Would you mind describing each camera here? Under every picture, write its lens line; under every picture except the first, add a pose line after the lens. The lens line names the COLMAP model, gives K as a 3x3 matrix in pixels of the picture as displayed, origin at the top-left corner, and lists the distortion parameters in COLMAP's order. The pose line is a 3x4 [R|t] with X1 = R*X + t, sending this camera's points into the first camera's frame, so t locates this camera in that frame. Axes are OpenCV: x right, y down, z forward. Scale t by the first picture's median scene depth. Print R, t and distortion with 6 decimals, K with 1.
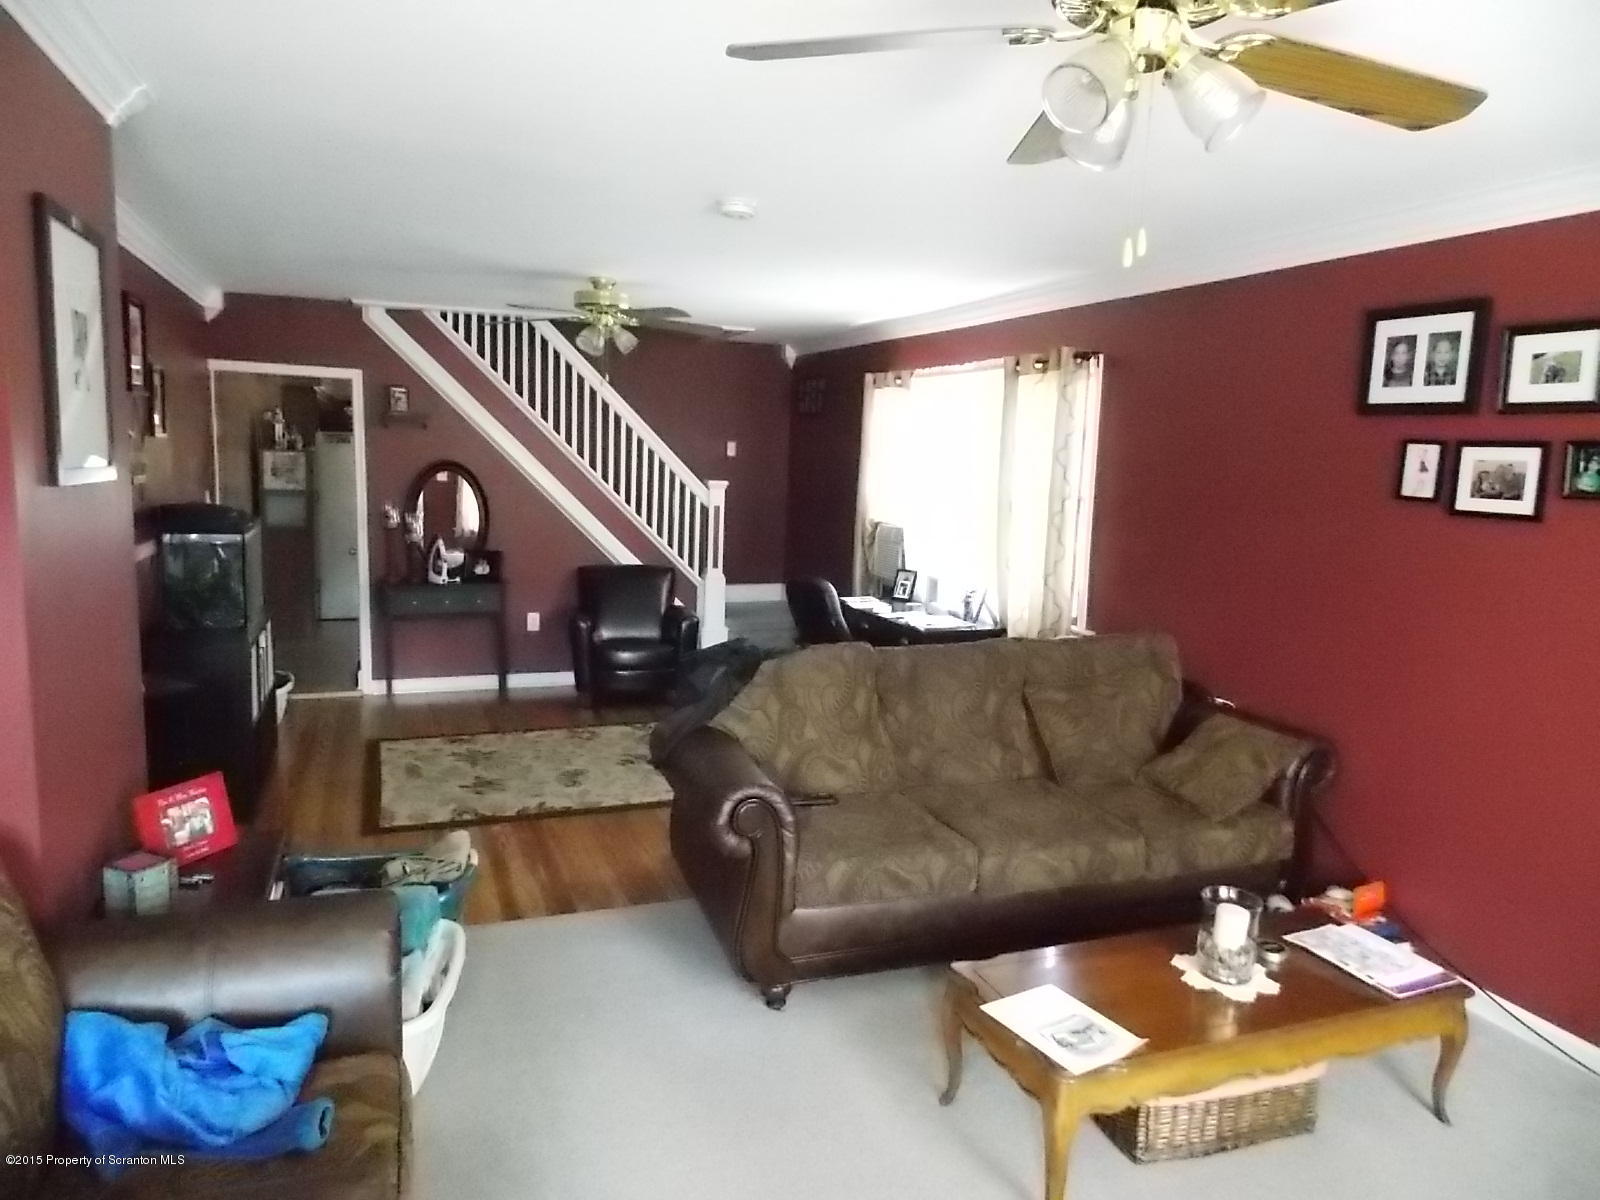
lens RADIAL K [[1045.7, 0, 807.7], [0, 1045.7, 593.2], [0, 0, 1]] dist [-0.001536, -0.002866]
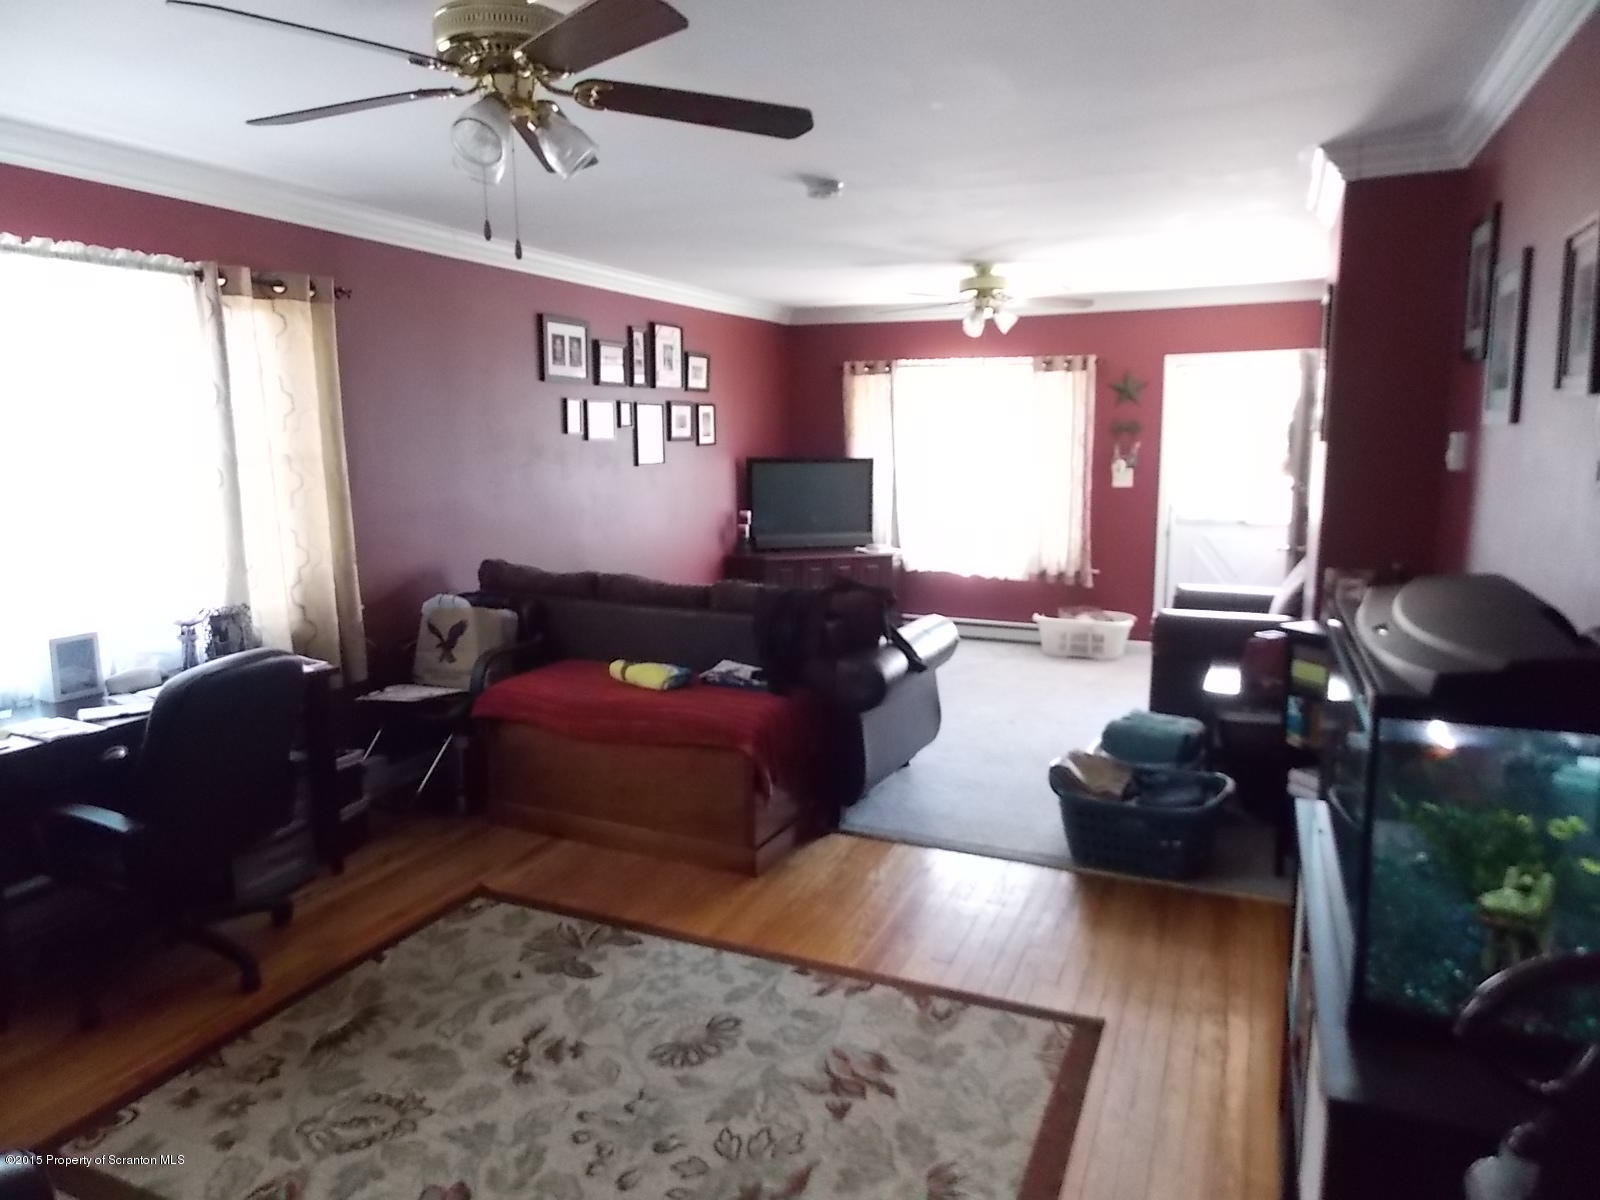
lens RADIAL K [[1045.7, 0, 807.7], [0, 1045.7, 593.2], [0, 0, 1]] dist [-0.001536, -0.002866]
pose [[-0.701941, -0.140936, 0.698152, -0.863318], [0.077588, 0.959262, 0.271656, -0.257591], [-0.707996, 0.244855, -0.662410, 1.813077]]
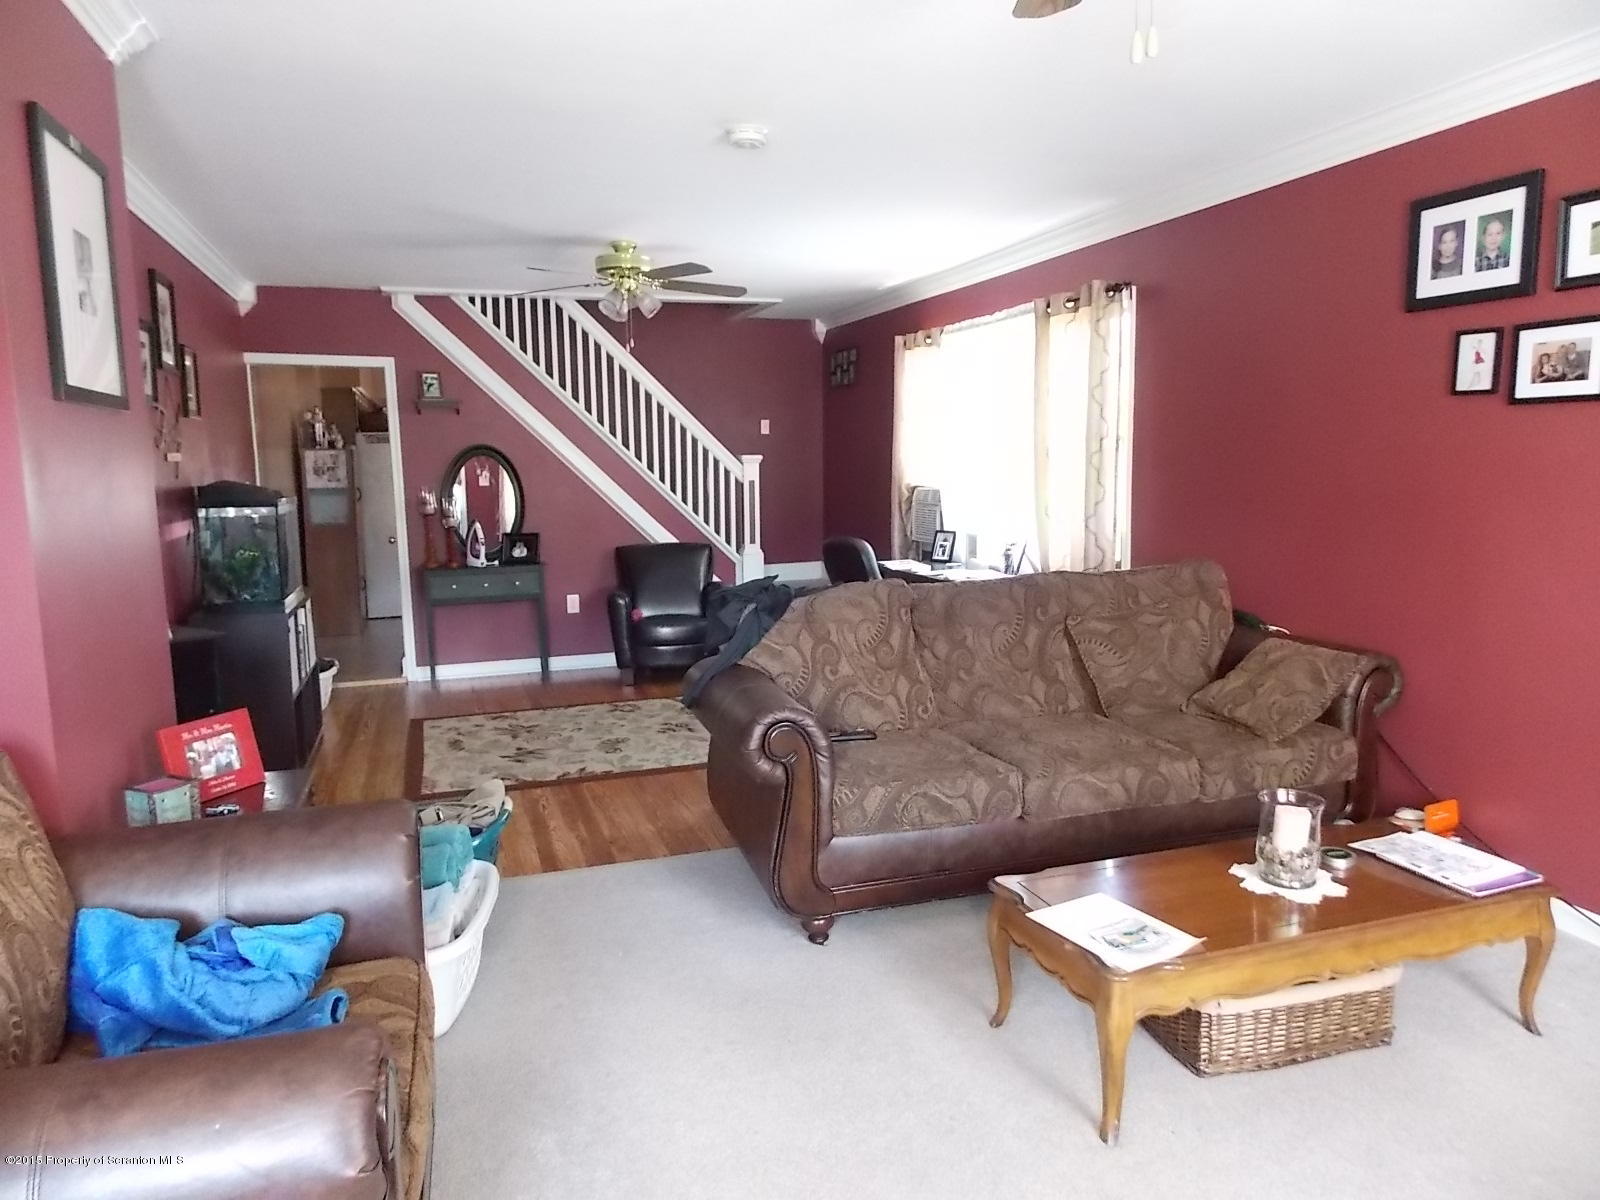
lens RADIAL K [[1045.7, 0, 807.7], [0, 1045.7, 593.2], [0, 0, 1]] dist [-0.001536, -0.002866]
pose [[0.998034, -0.042463, -0.046103, 0.015427], [0.042128, 0.999078, -0.008219, 0.069607], [0.046409, 0.006260, 0.998903, 0.025331]]
